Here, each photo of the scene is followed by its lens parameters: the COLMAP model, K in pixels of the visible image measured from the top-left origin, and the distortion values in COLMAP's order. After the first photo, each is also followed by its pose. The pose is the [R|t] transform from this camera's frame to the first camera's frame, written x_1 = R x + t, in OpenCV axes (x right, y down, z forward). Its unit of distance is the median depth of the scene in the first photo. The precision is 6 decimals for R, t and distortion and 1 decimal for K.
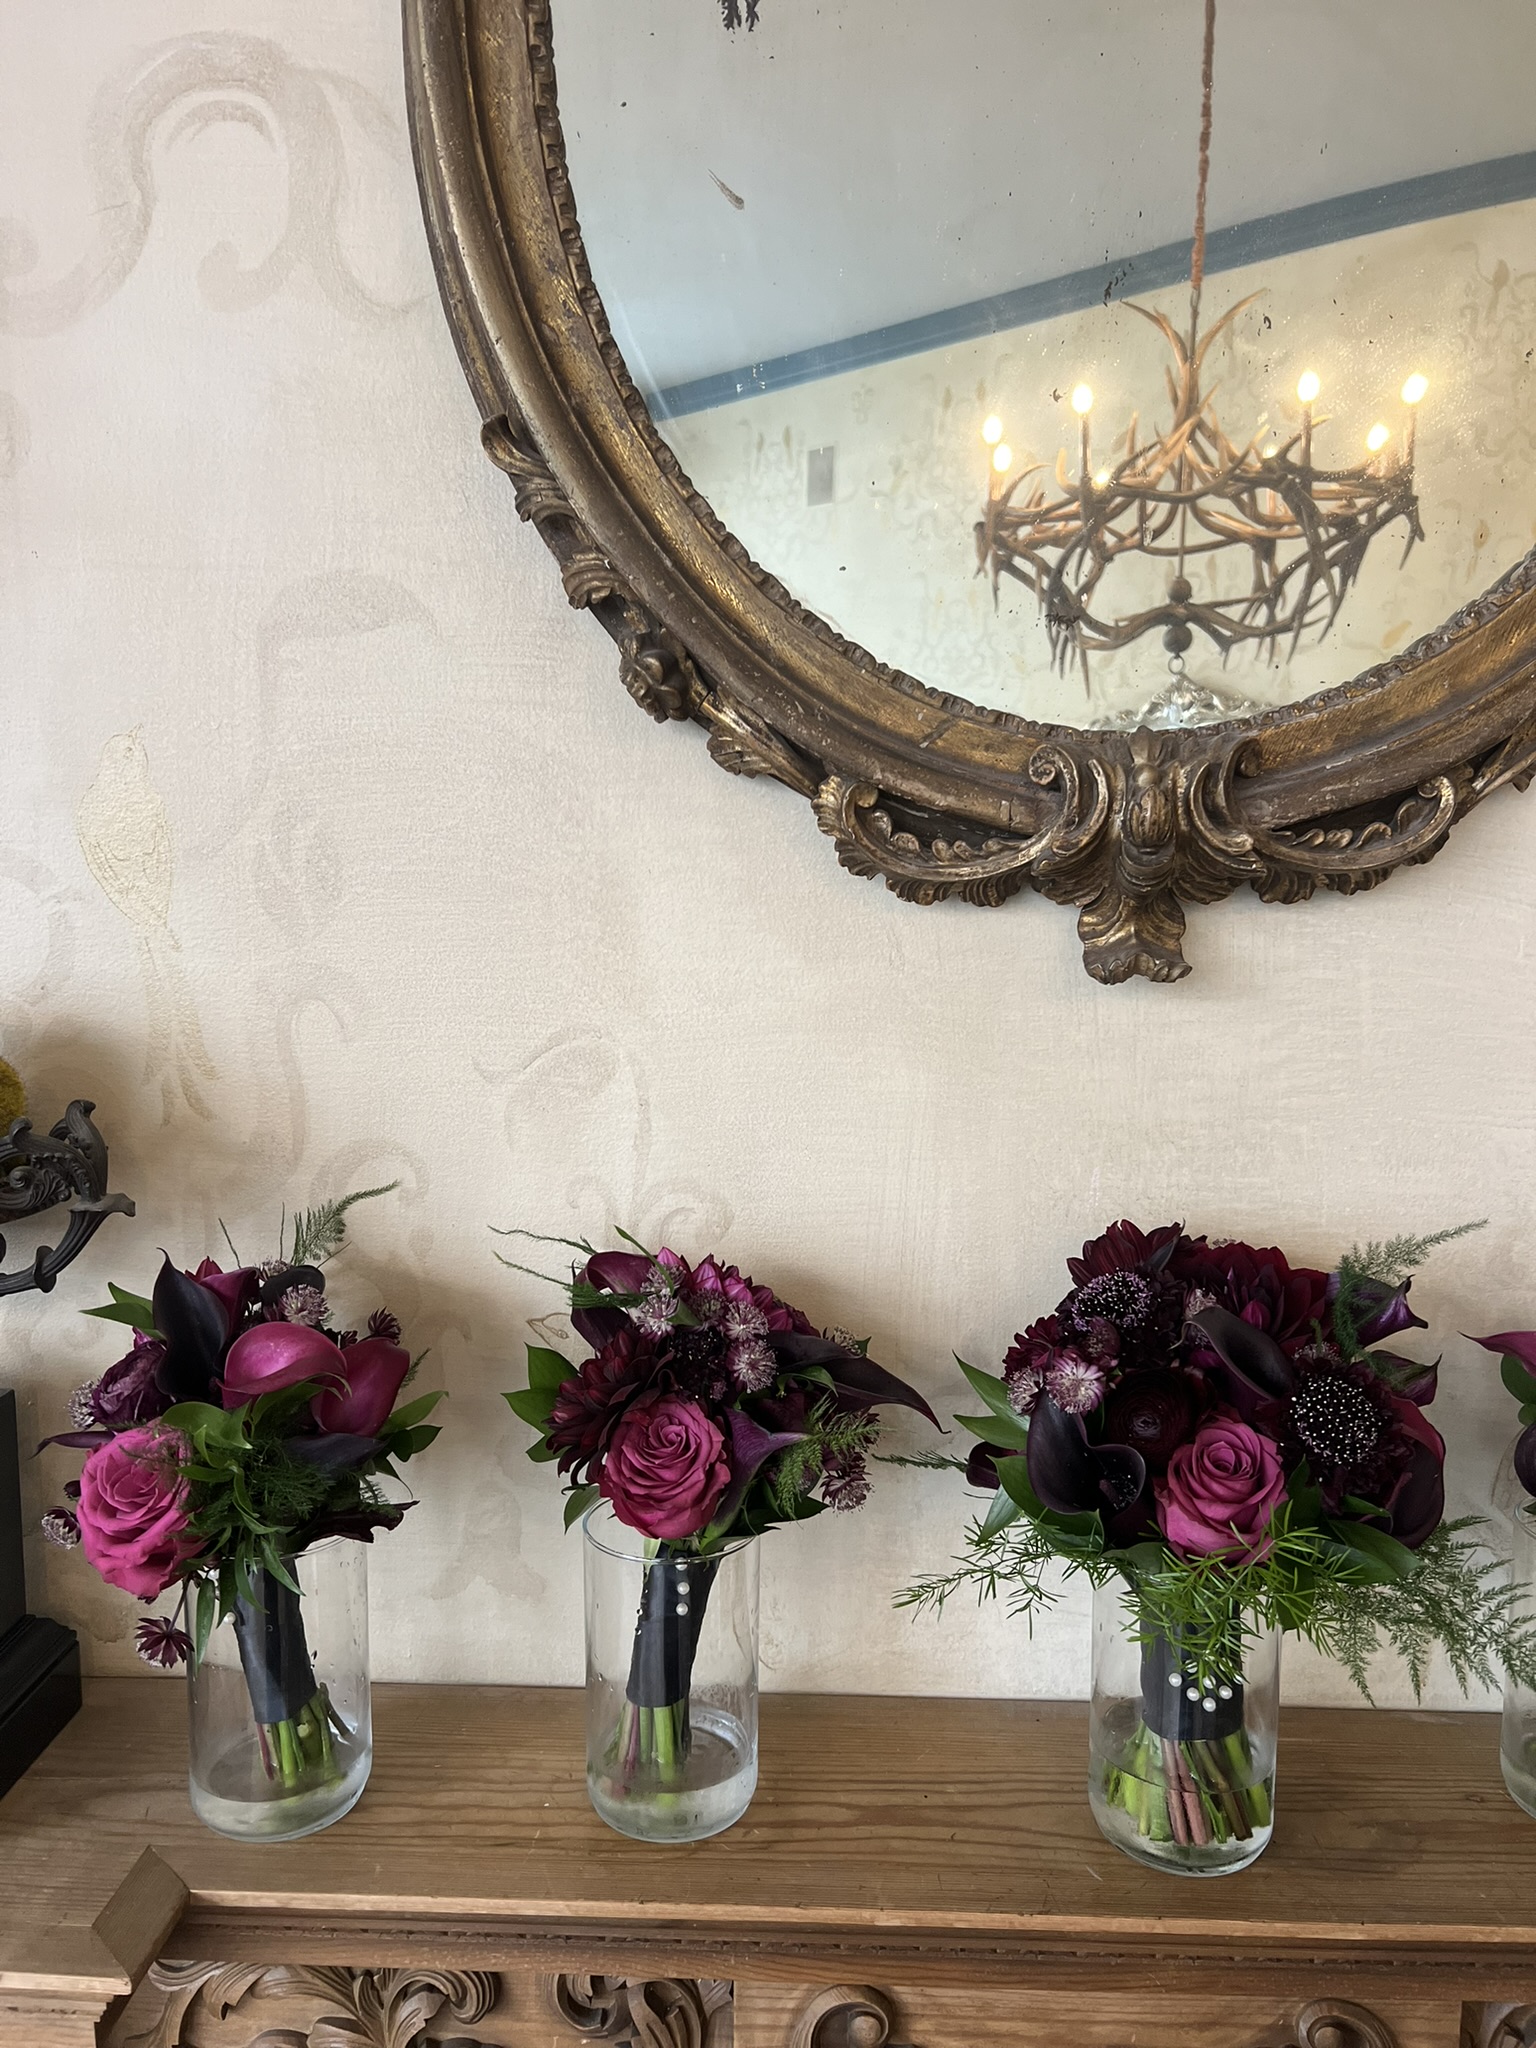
lens RADIAL K [[1549.7, 0, 762.2], [0, 1549.7, 1024.4], [0, 0, 1]] dist [0.028839, -0.021024]
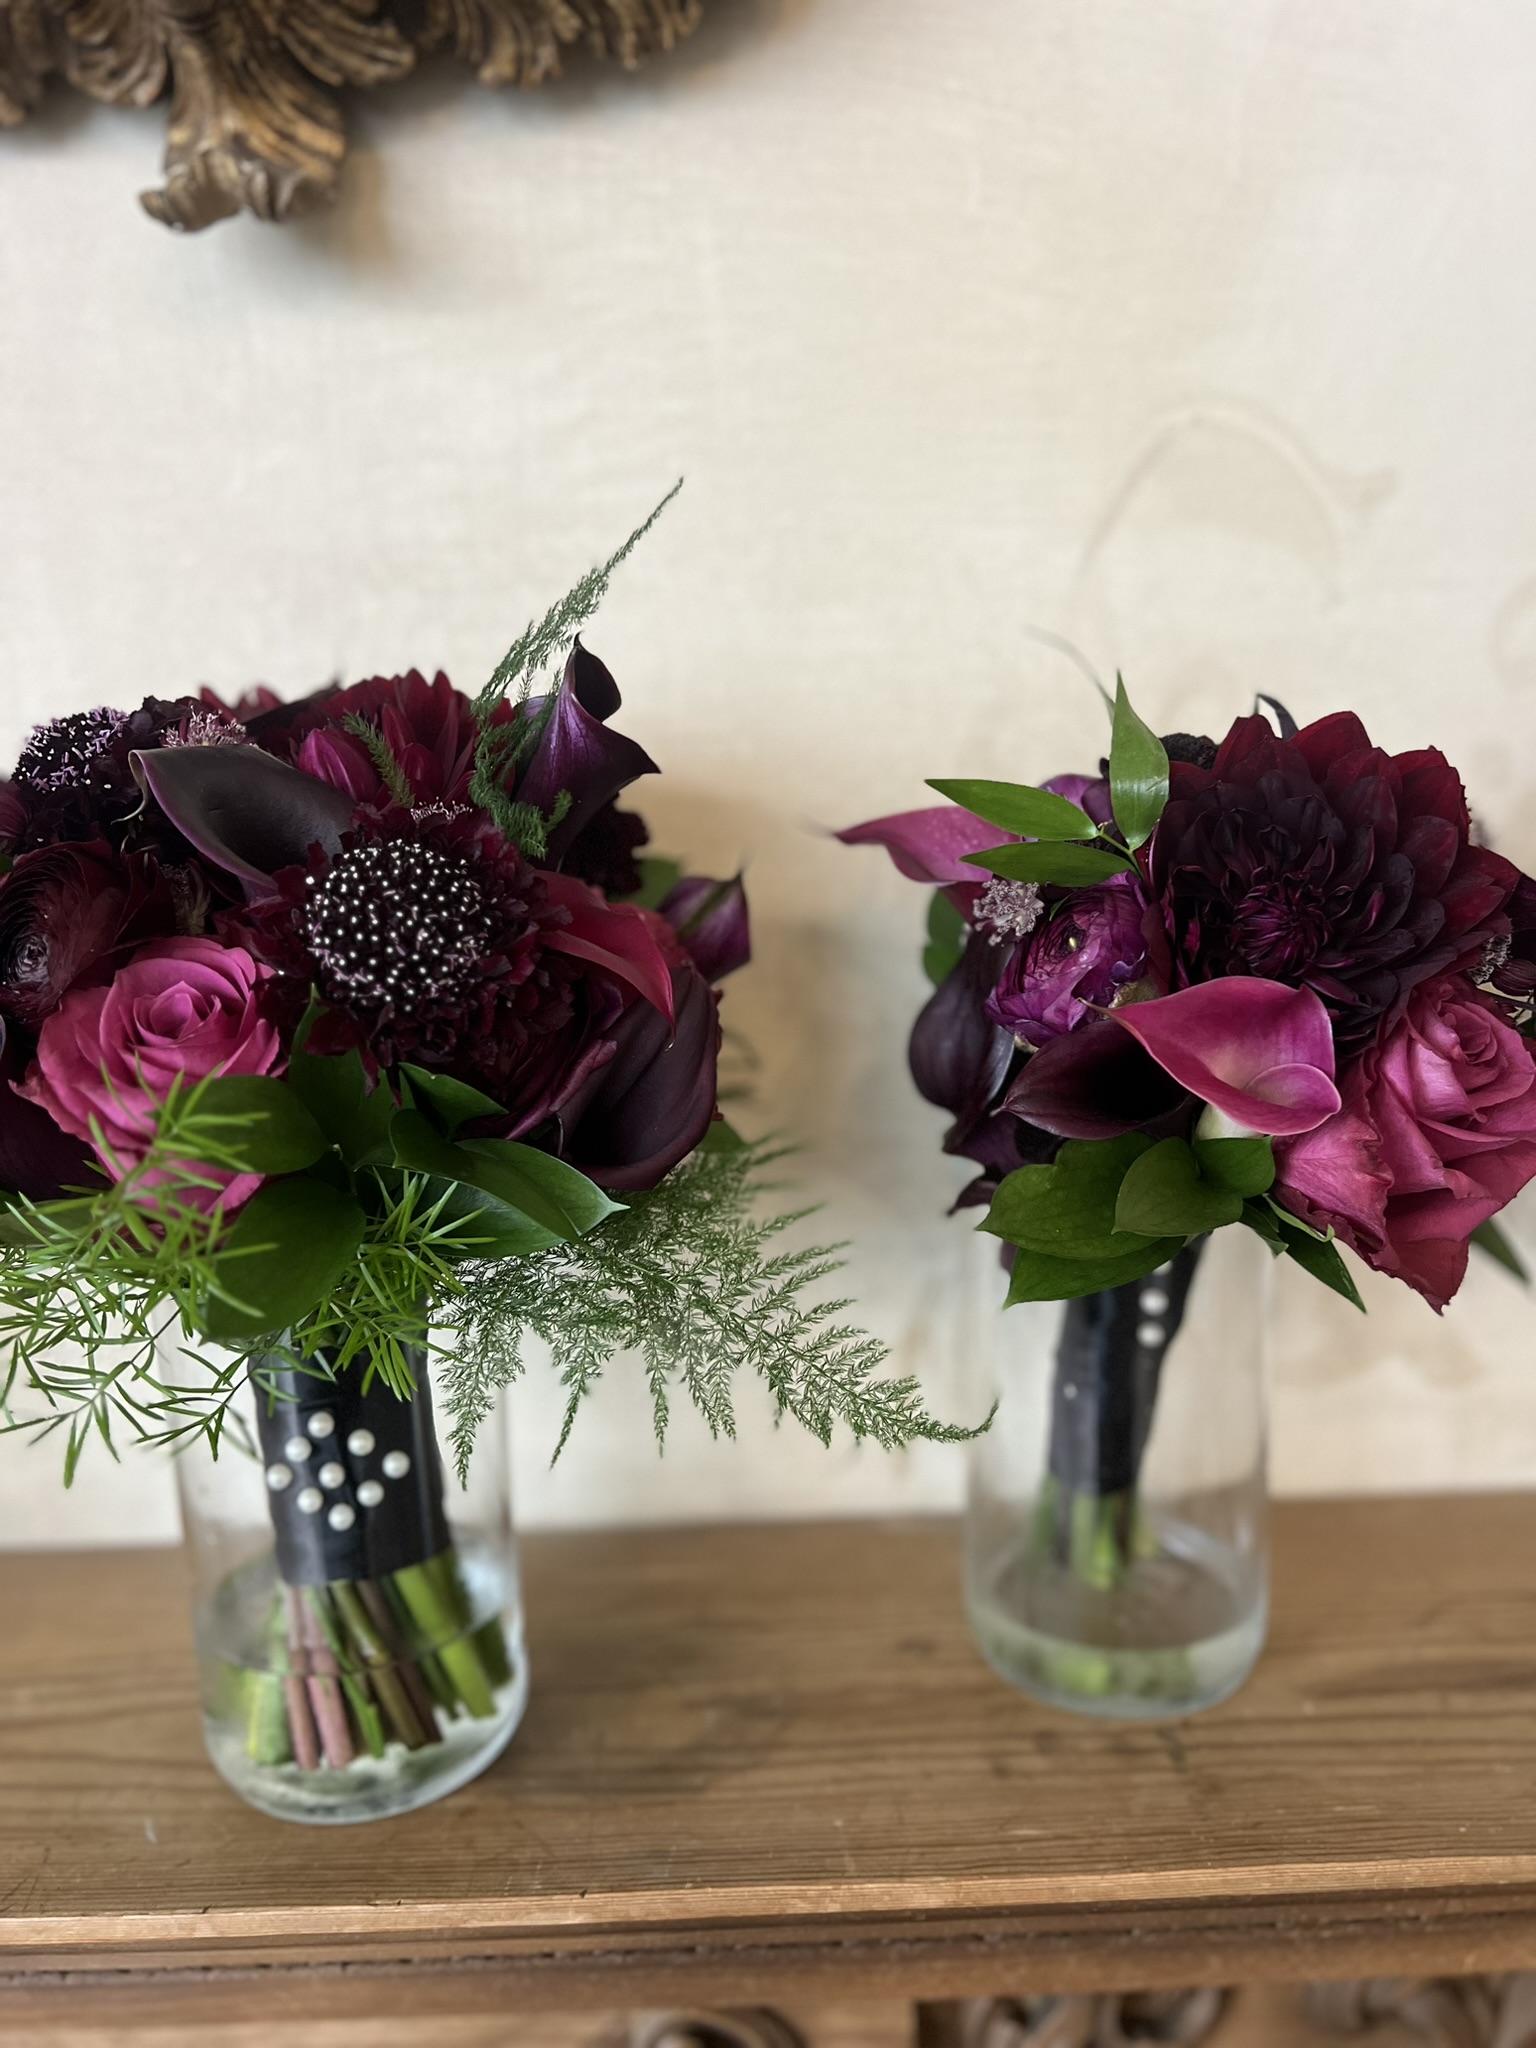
lens RADIAL K [[1549.7, 0, 772.6], [0, 1549.7, 1023.4], [0, 0, 1]] dist [0.028839, -0.021024]
pose [[0.998422, -0.049663, 0.026224, 0.437117], [0.047813, 0.996608, 0.066985, 0.241228], [-0.029461, -0.065626, 0.997409, 0.475939]]
